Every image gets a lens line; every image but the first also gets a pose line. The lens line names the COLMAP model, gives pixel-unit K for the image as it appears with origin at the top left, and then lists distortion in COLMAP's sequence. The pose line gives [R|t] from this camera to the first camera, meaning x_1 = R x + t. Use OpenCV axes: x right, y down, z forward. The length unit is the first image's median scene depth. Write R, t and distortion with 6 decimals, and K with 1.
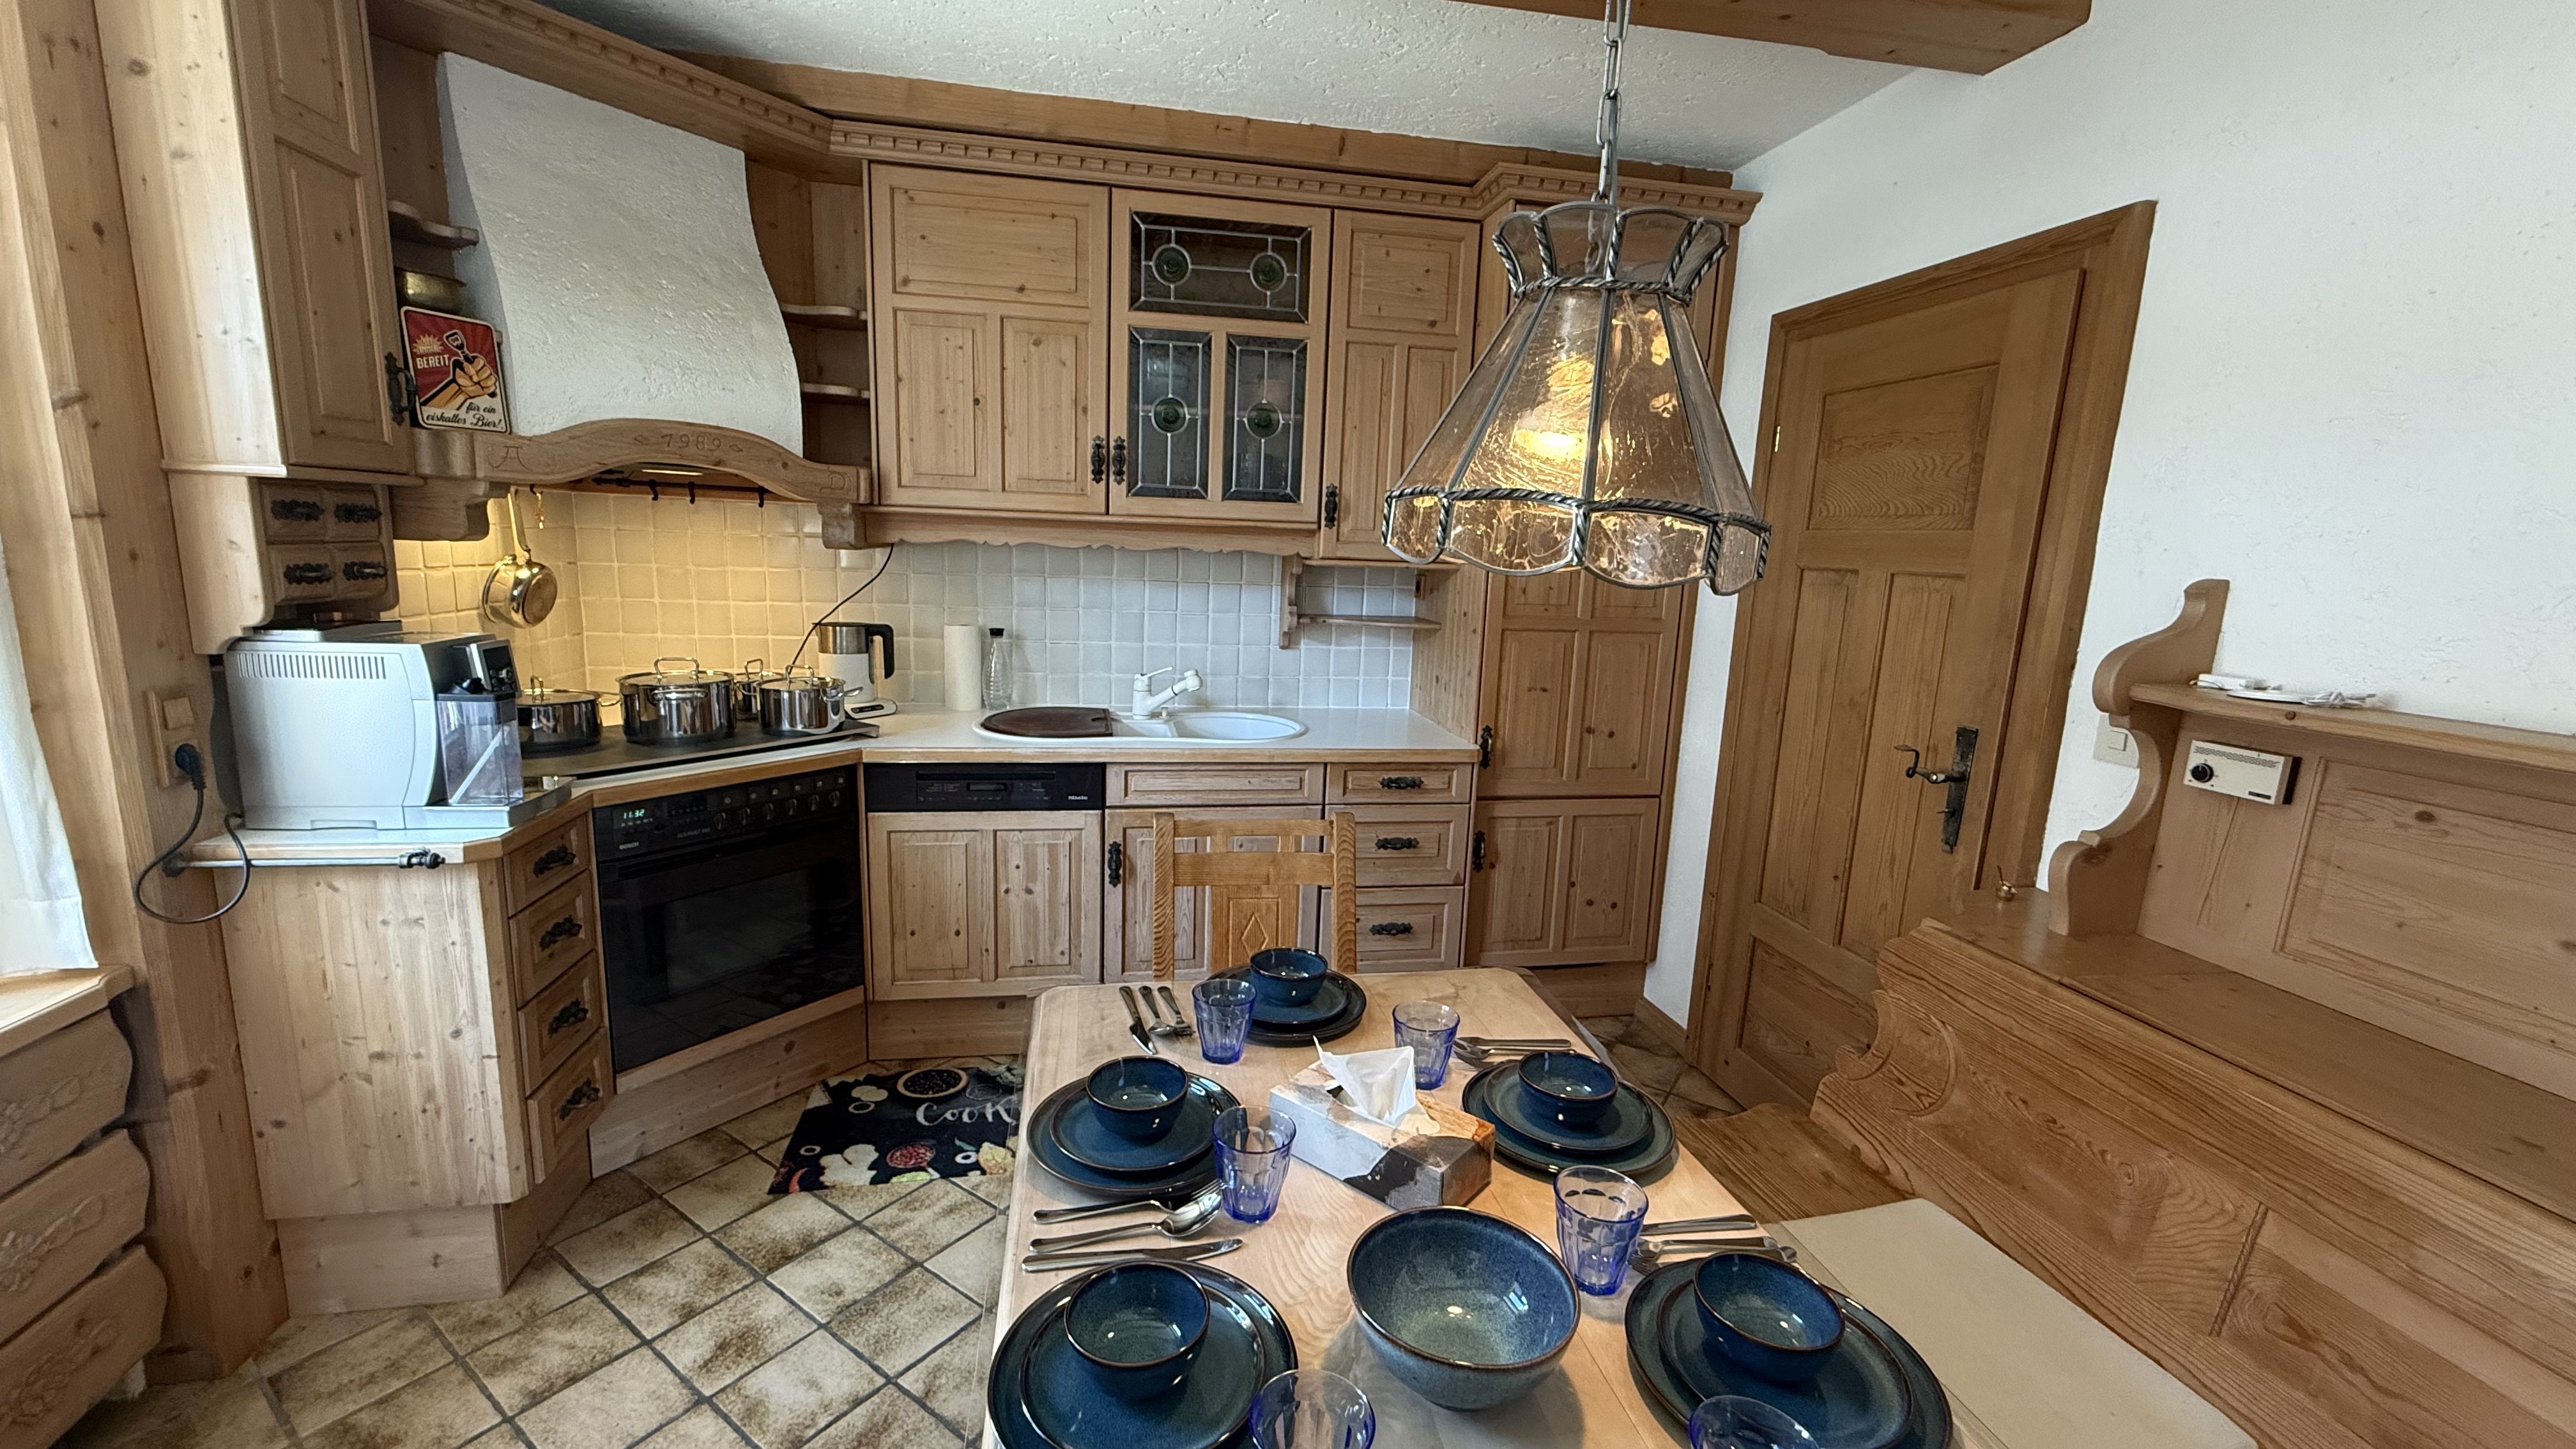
lens RADIAL K [[1023.7, 0, 1285.6], [0, 1023.7, 724.5], [0, 0, 1]] dist [0.000659, 0.000216]
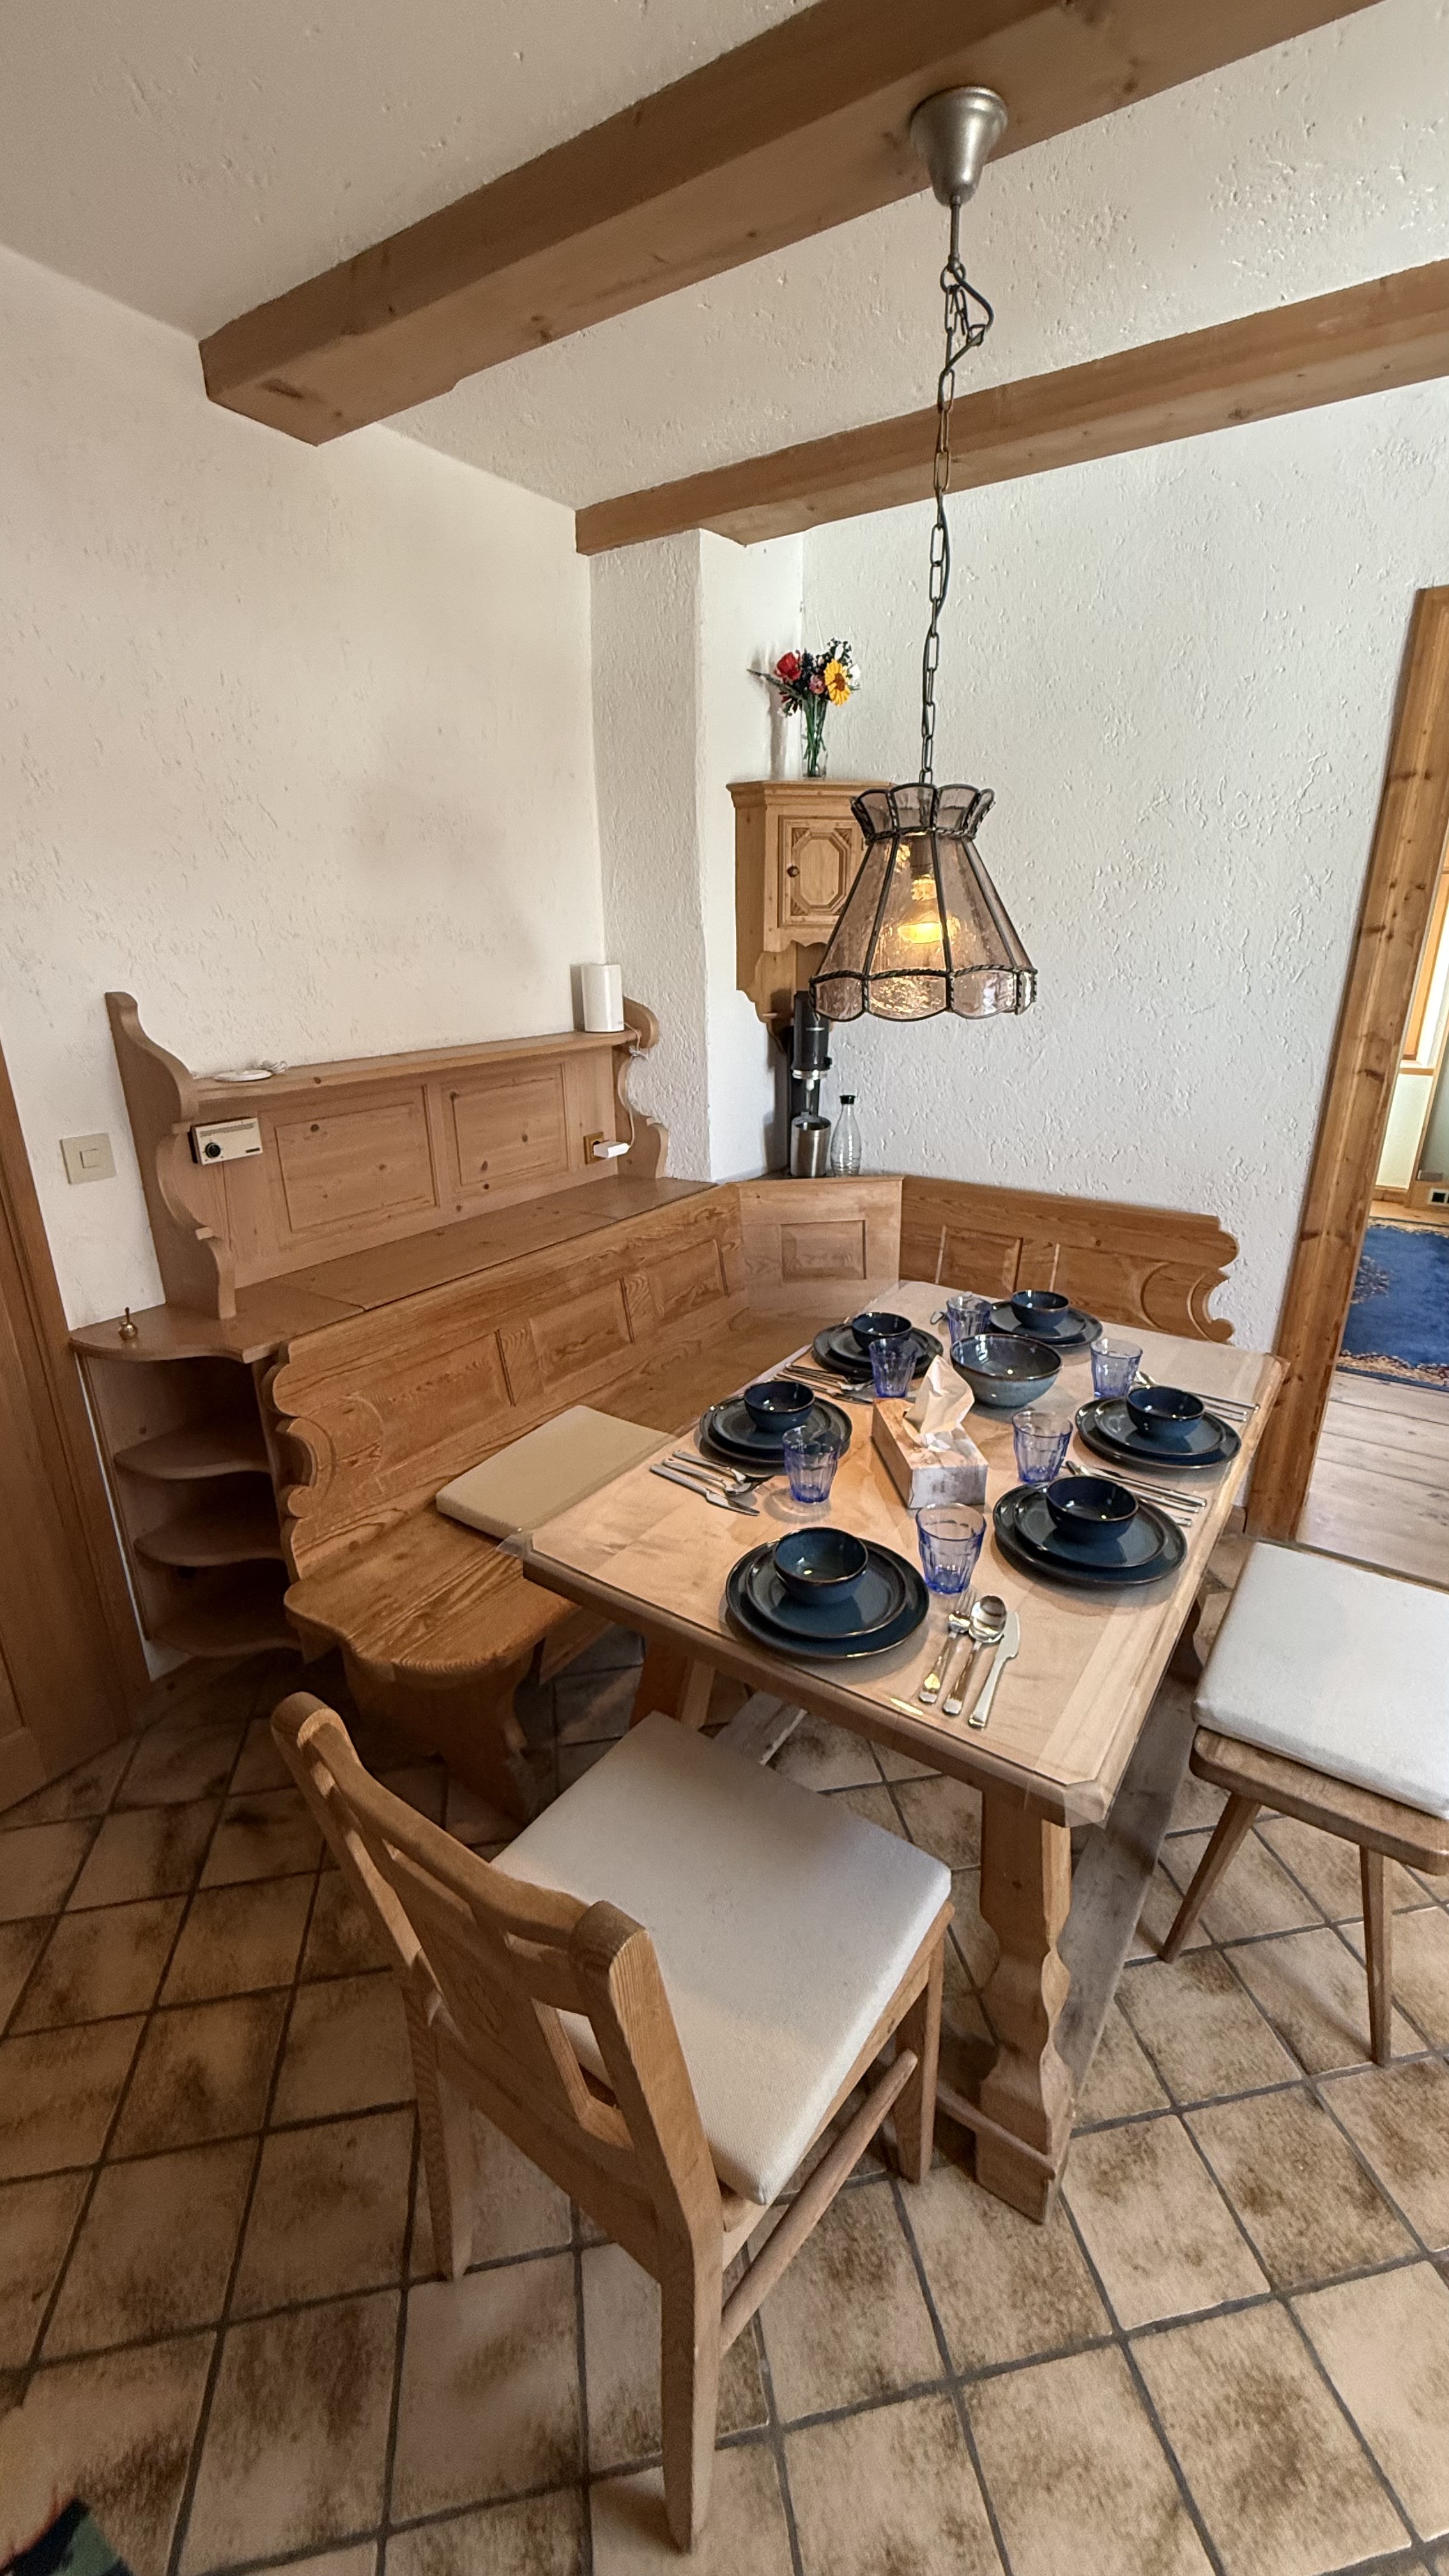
lens RADIAL K [[1023.7, 0, 725.0], [0, 1023.7, 1285.2], [0, 0, 1]] dist [0.000659, 0.000216]
pose [[-0.708731, -0.266919, 0.653035, -0.403694], [0.105451, 0.875181, 0.472163, -0.336756], [-0.697554, 0.403500, -0.592121, 1.398118]]
